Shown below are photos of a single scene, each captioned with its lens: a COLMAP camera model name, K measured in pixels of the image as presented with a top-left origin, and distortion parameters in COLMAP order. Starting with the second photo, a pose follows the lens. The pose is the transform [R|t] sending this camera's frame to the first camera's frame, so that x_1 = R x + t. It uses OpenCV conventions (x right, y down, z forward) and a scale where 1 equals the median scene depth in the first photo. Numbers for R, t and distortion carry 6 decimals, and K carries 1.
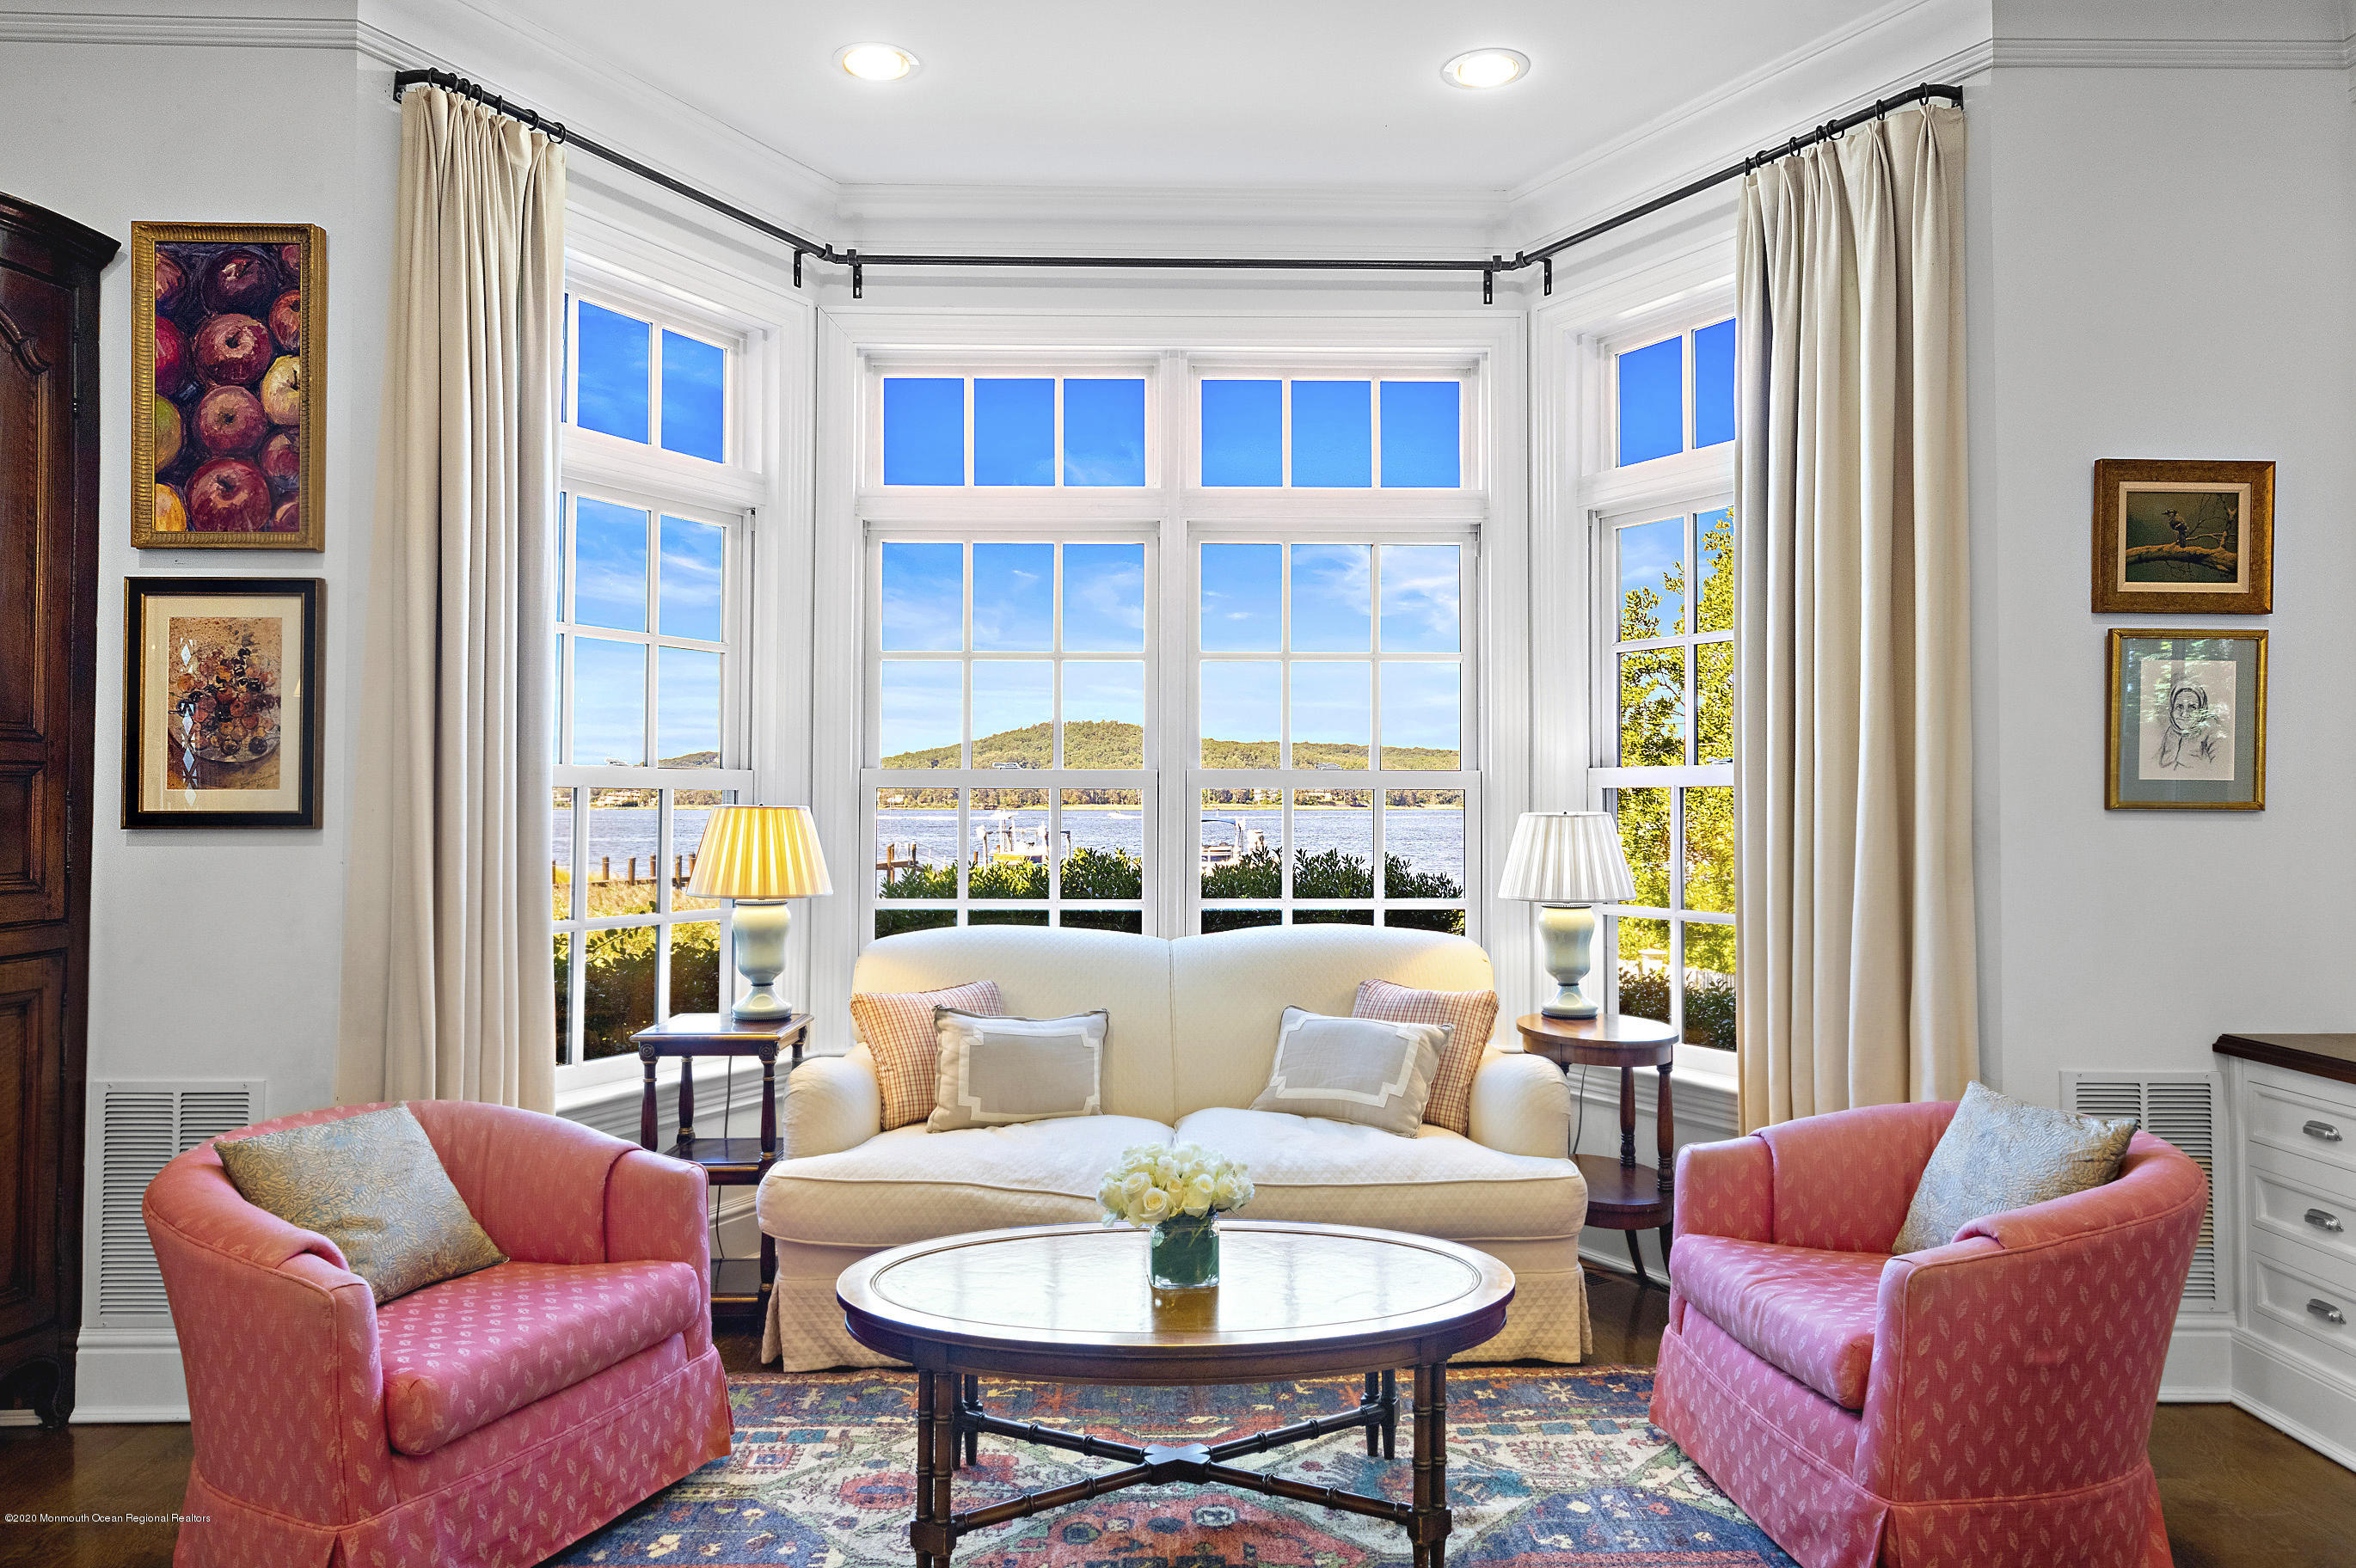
lens RADIAL K [[1575.7, 0, 1183.6], [0, 1575.7, 769.5], [0, 0, 1]] dist [0.004011, 0.004938]
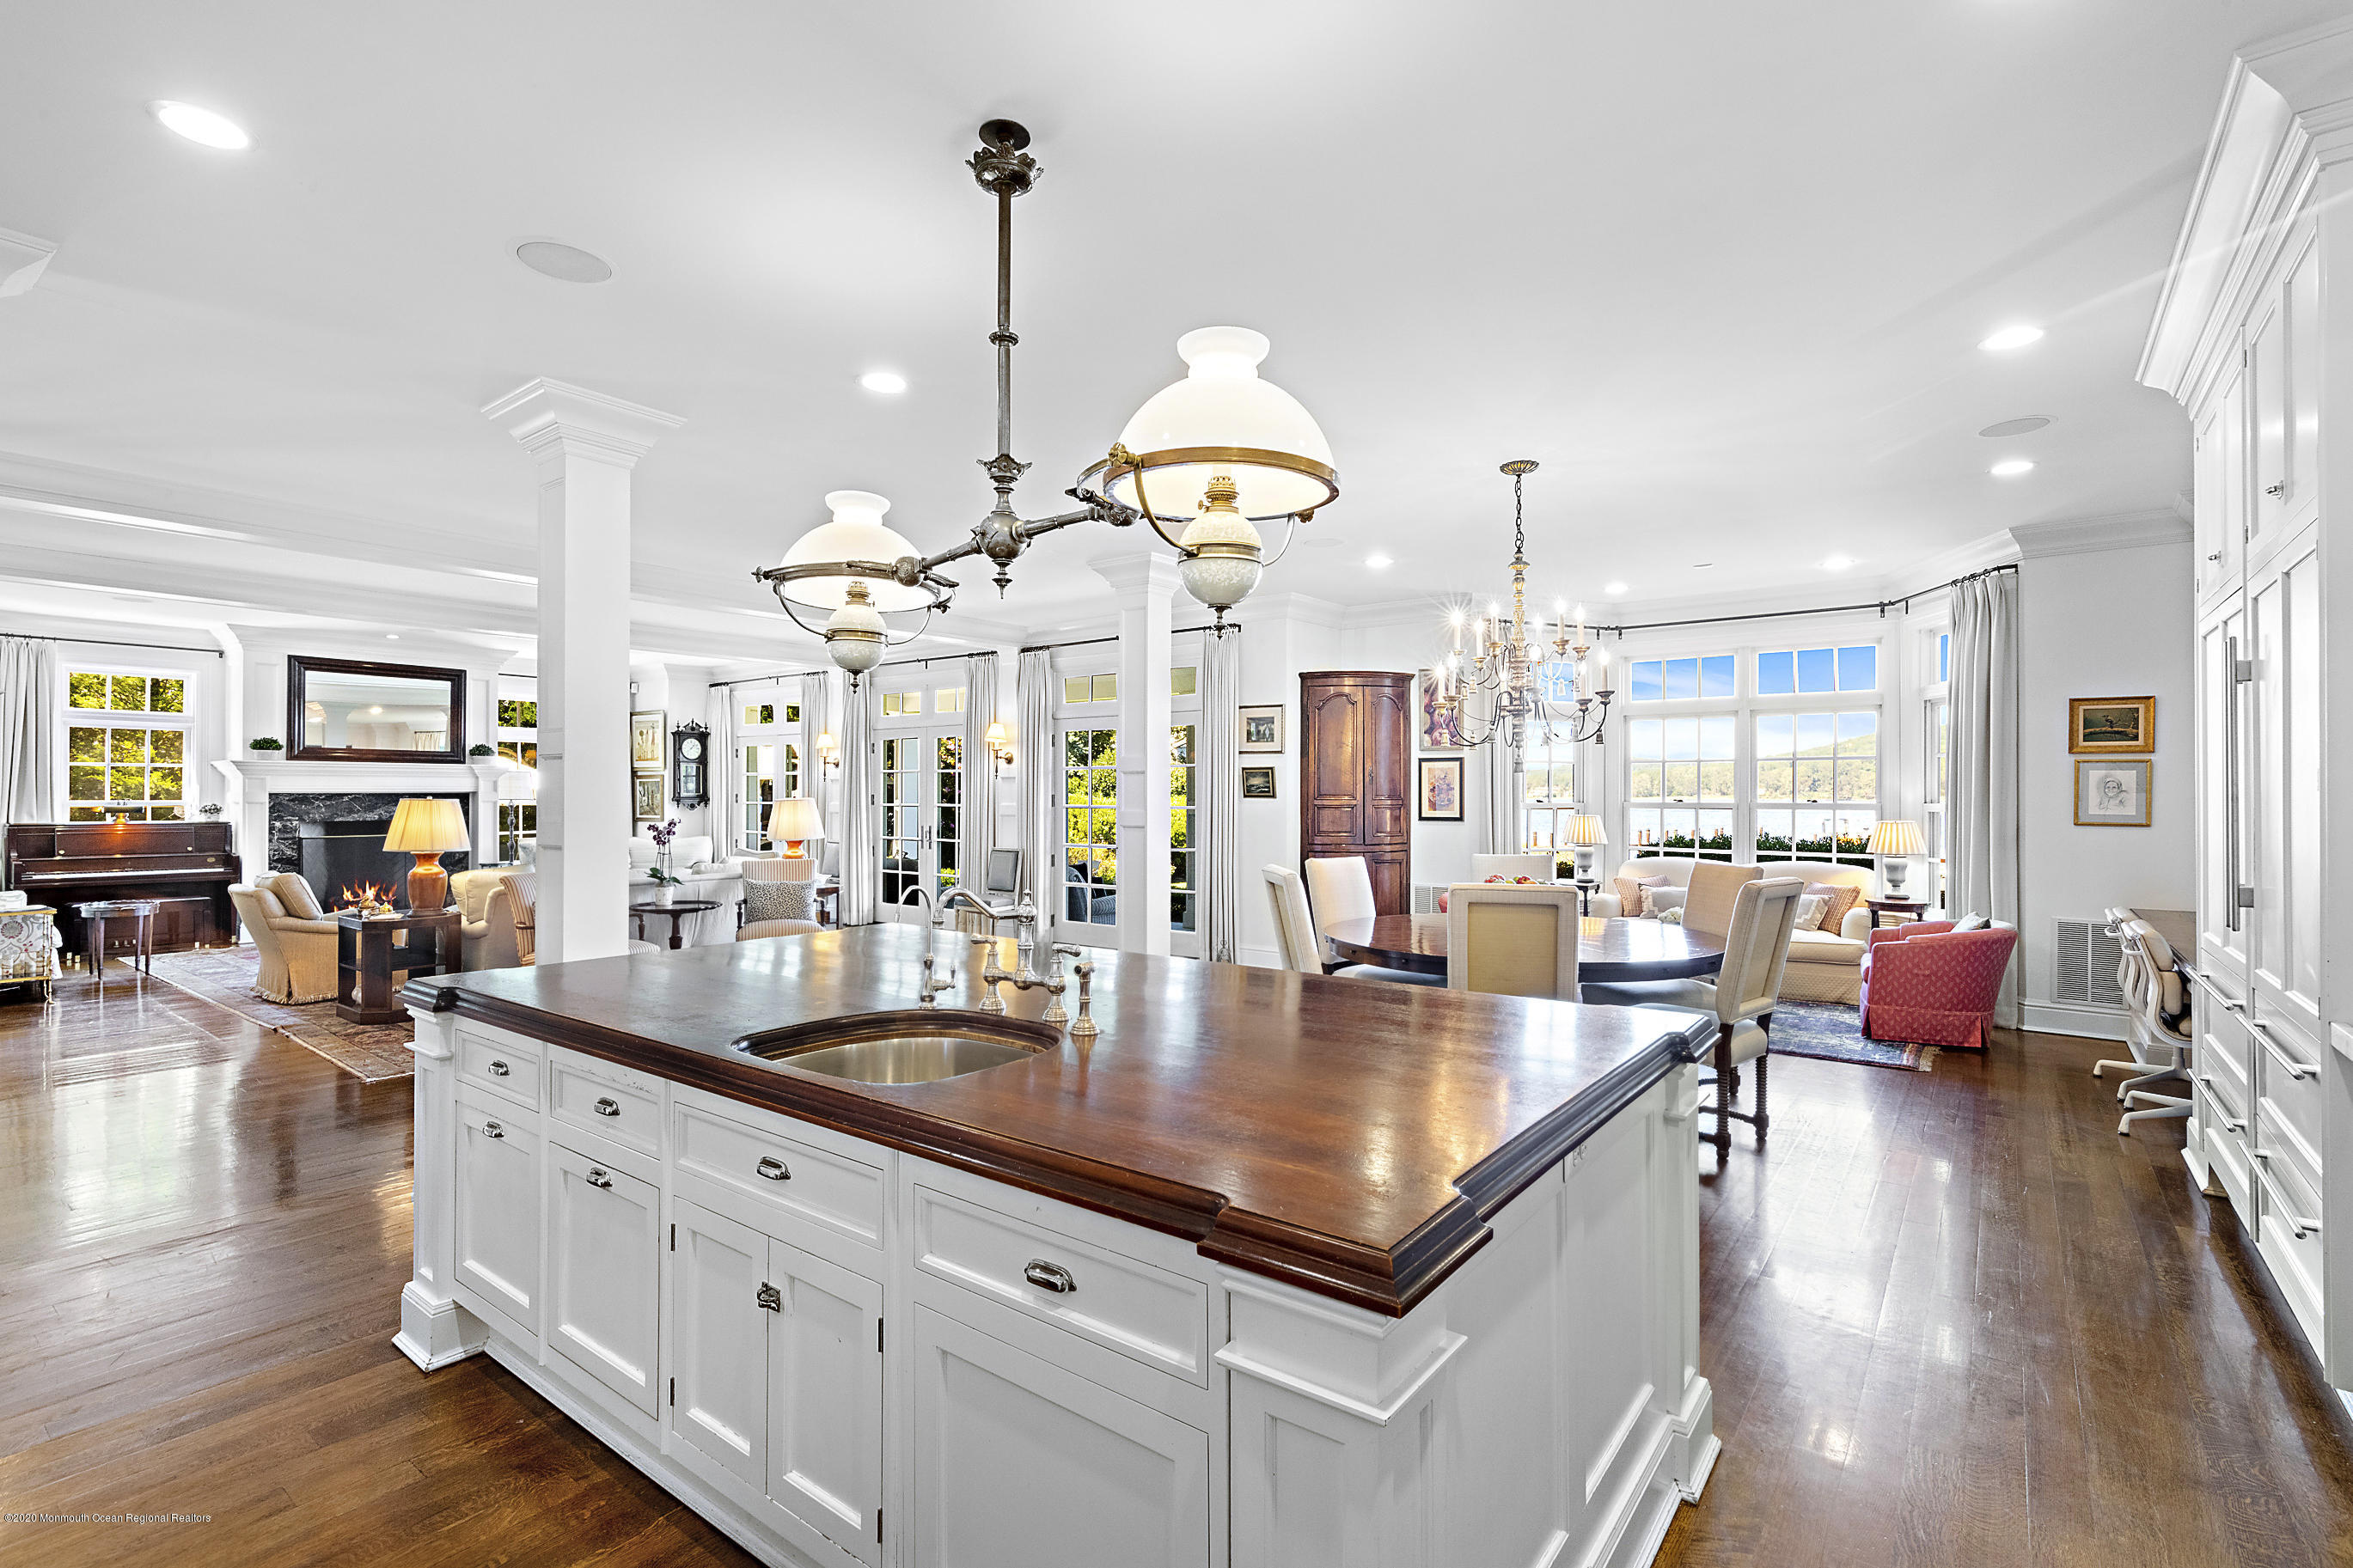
lens RADIAL K [[1080.0, 0, 1172.7], [0, 1080.0, 786.2], [0, 0, 1]] dist [0.003911, 0.000853]
pose [[0.777176, -0.004167, -0.629270, 0.550770], [0.013636, 0.999855, 0.010219, -0.082959], [0.629136, -0.016523, 0.777120, -1.463136]]
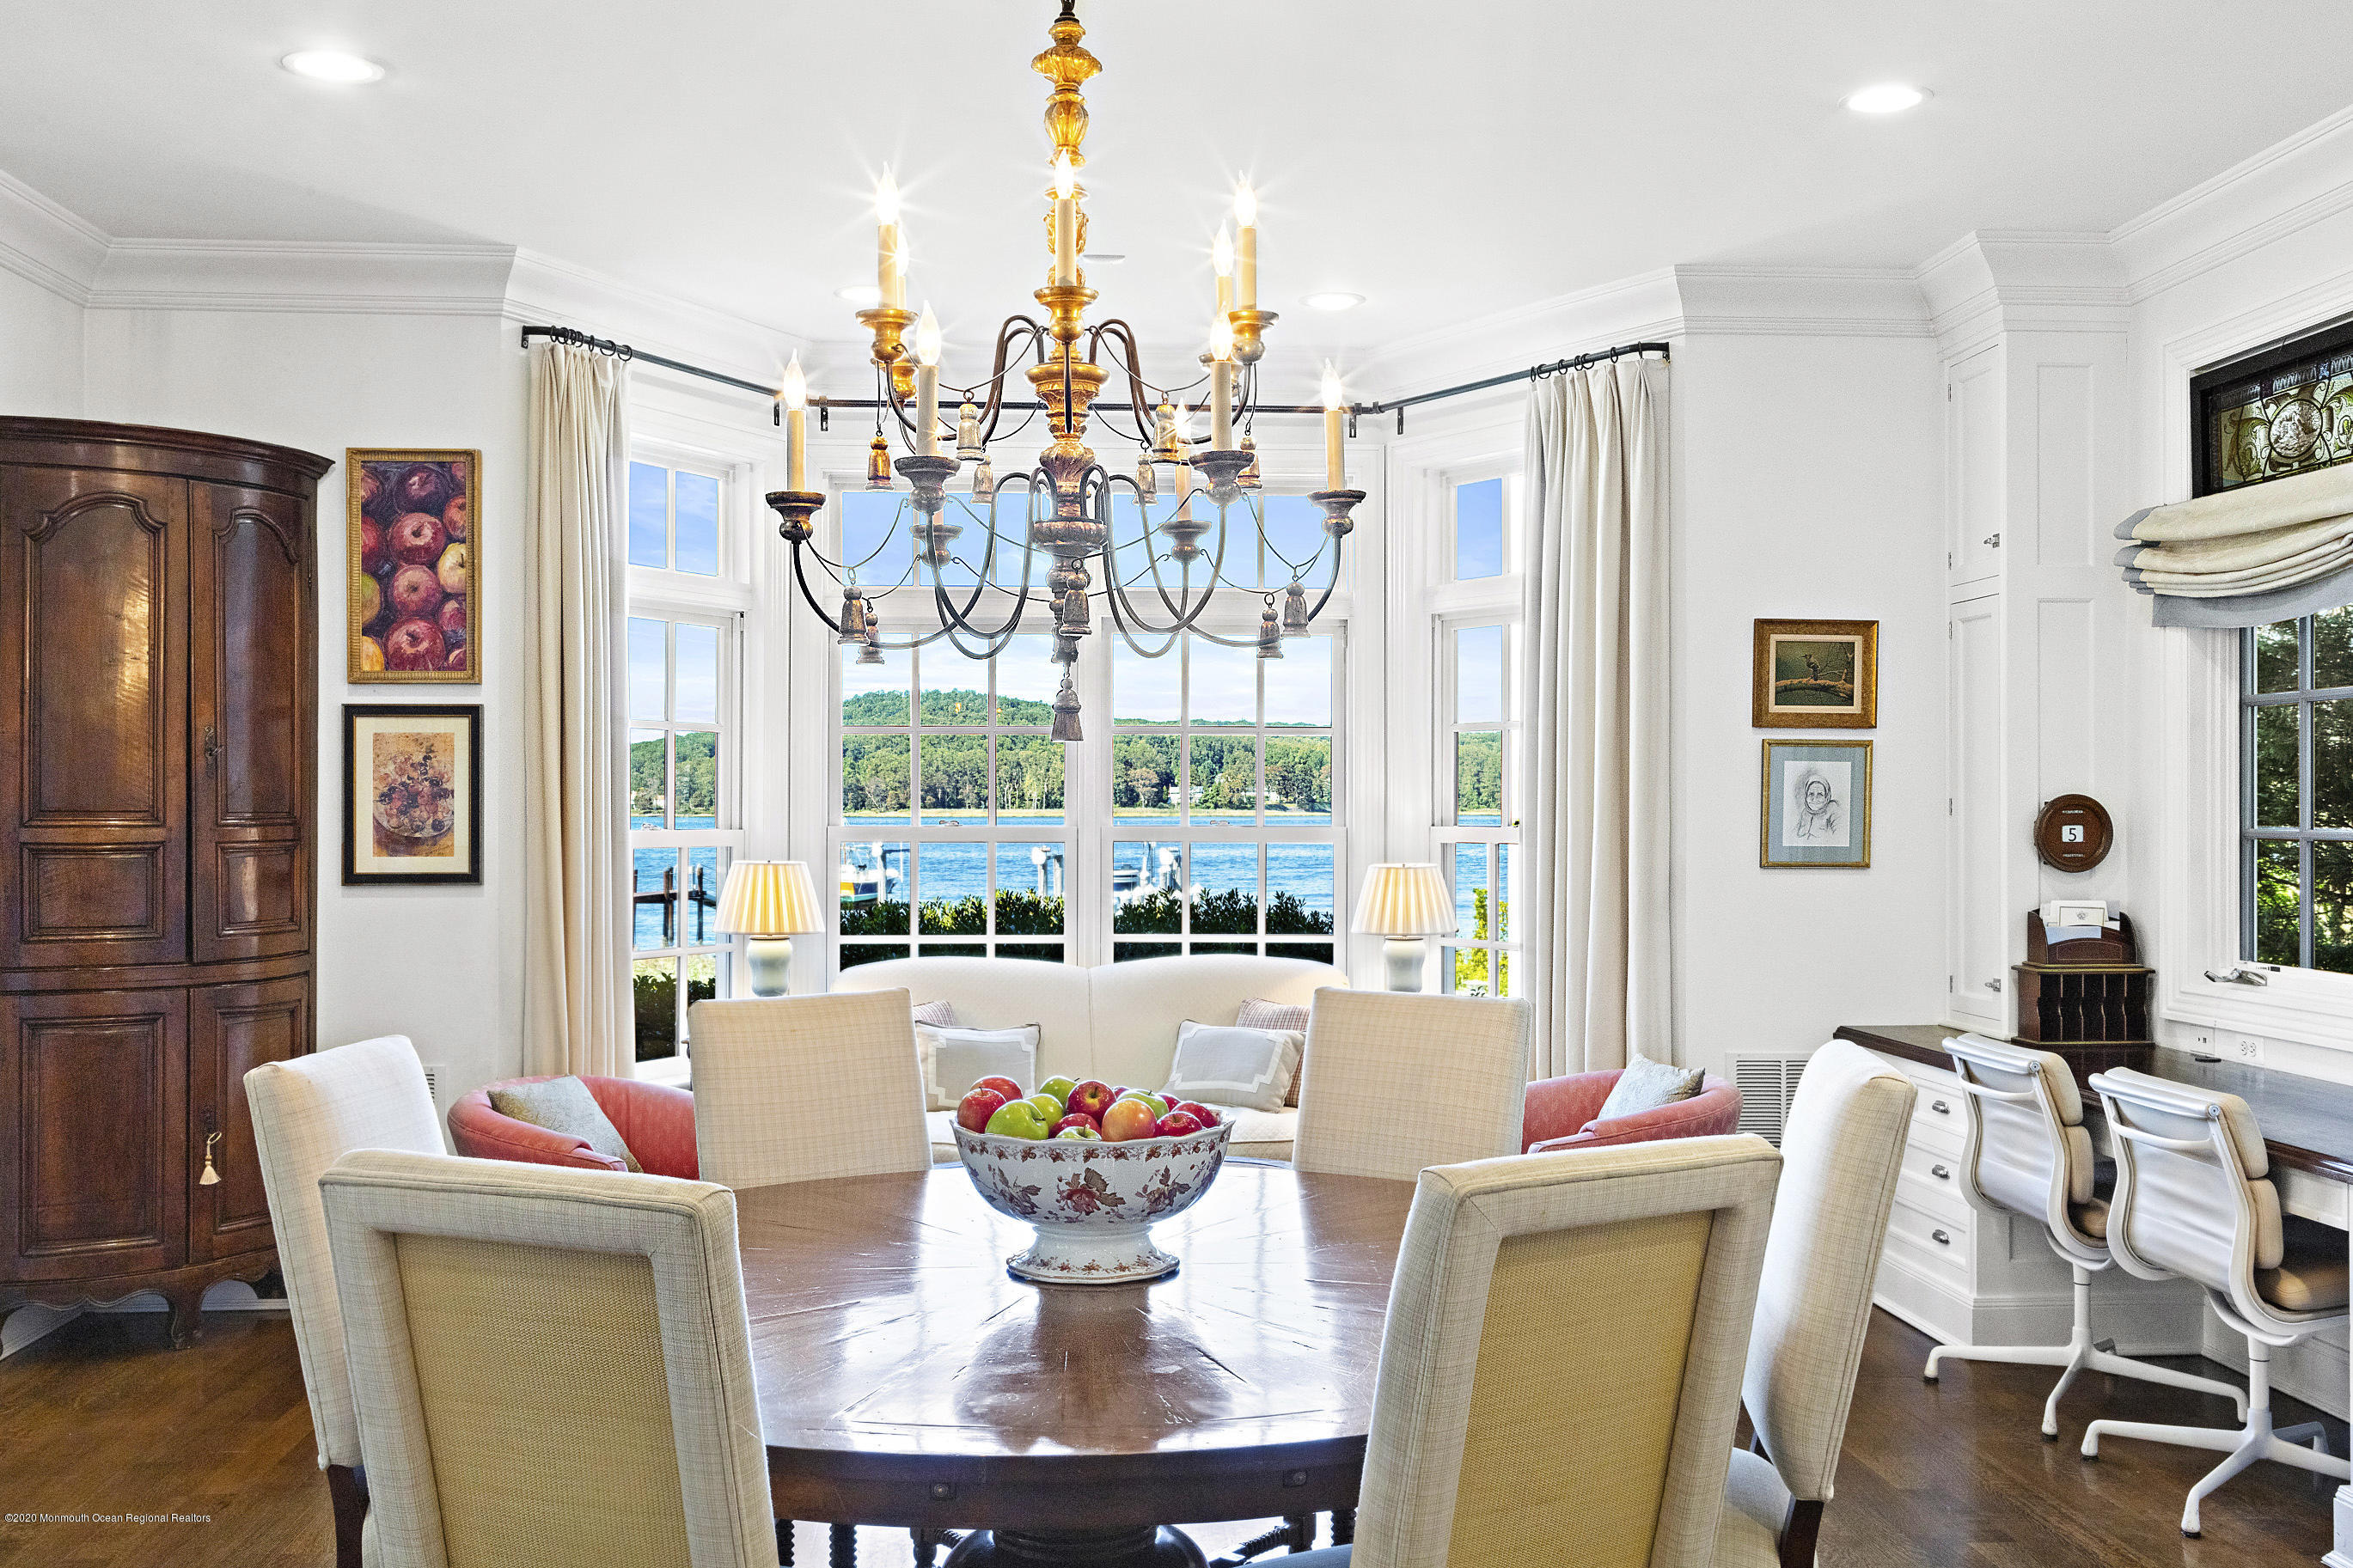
lens RADIAL K [[2186.5, 0, 1187.1], [0, 2186.5, 795.5], [0, 0, 1]] dist [0.031735, 0.000000]
pose [[0.998576, -0.000278, 0.053349, -0.030297], [-0.000568, 0.999874, 0.015840, -0.069171], [-0.053346, -0.015847, 0.998450, -0.920677]]
